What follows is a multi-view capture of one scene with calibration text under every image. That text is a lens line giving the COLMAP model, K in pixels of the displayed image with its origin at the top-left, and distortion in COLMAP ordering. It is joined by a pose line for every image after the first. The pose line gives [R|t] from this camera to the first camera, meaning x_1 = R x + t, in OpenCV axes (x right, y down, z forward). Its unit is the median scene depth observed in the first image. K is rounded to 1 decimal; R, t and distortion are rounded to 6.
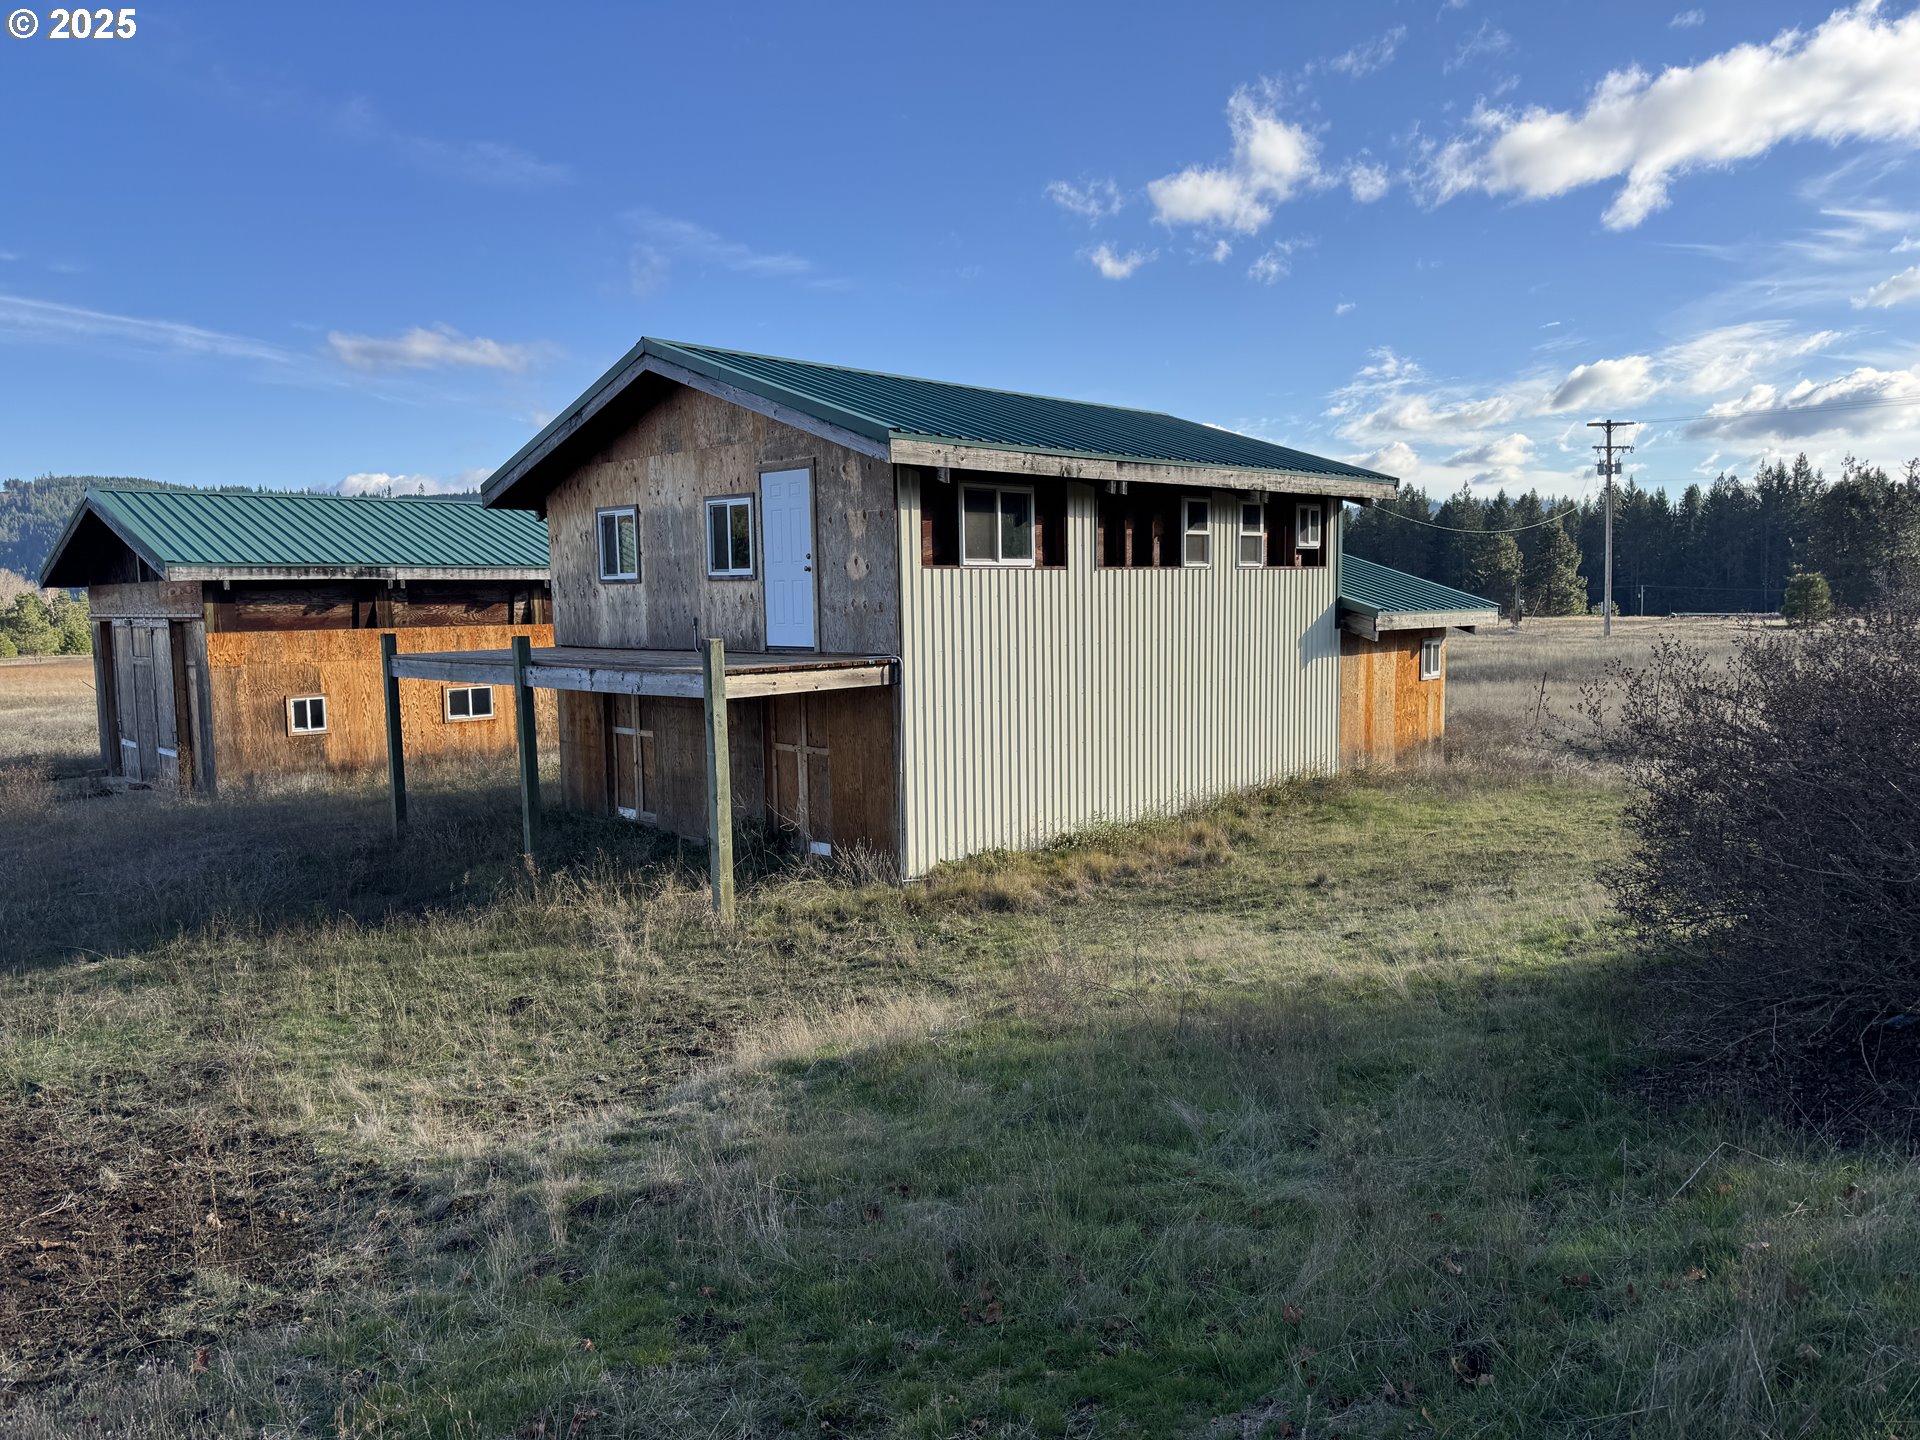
lens RADIAL K [[1394.4, 0, 958.6], [0, 1394.4, 732.2], [0, 0, 1]] dist [0.006226, 0.003326]
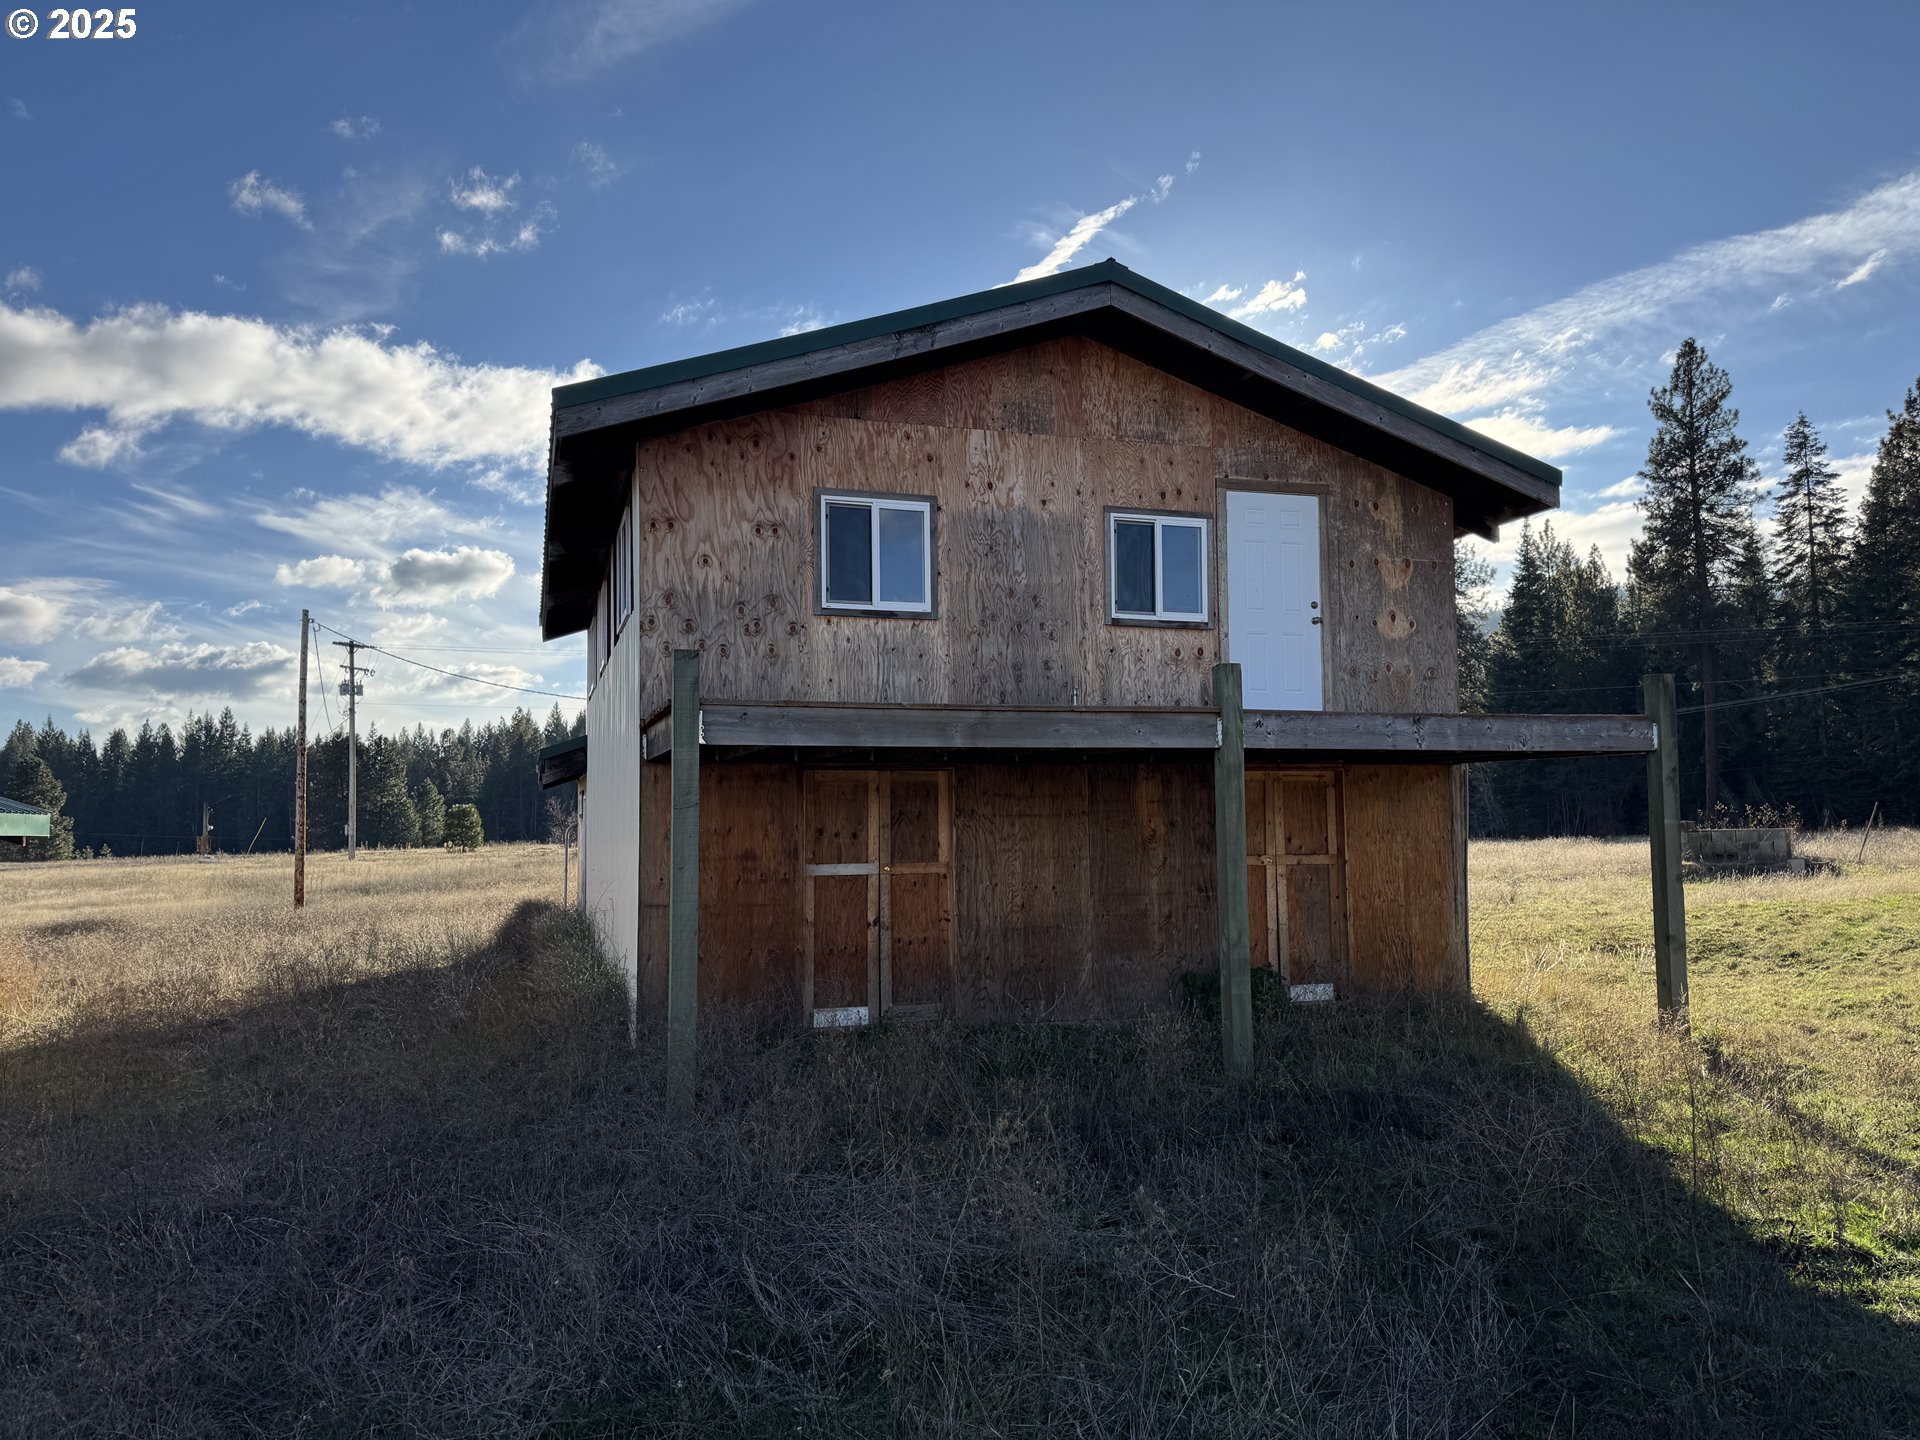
lens RADIAL K [[1385.2, 0, 964.5], [0, 1385.2, 707.9], [0, 0, 1]] dist [-0.012308, -0.004327]
pose [[0.464244, 0.083804, 0.881734, -0.757831], [0.094515, 0.985142, -0.143396, 0.020055], [-0.880650, 0.149908, 0.449425, 0.718960]]
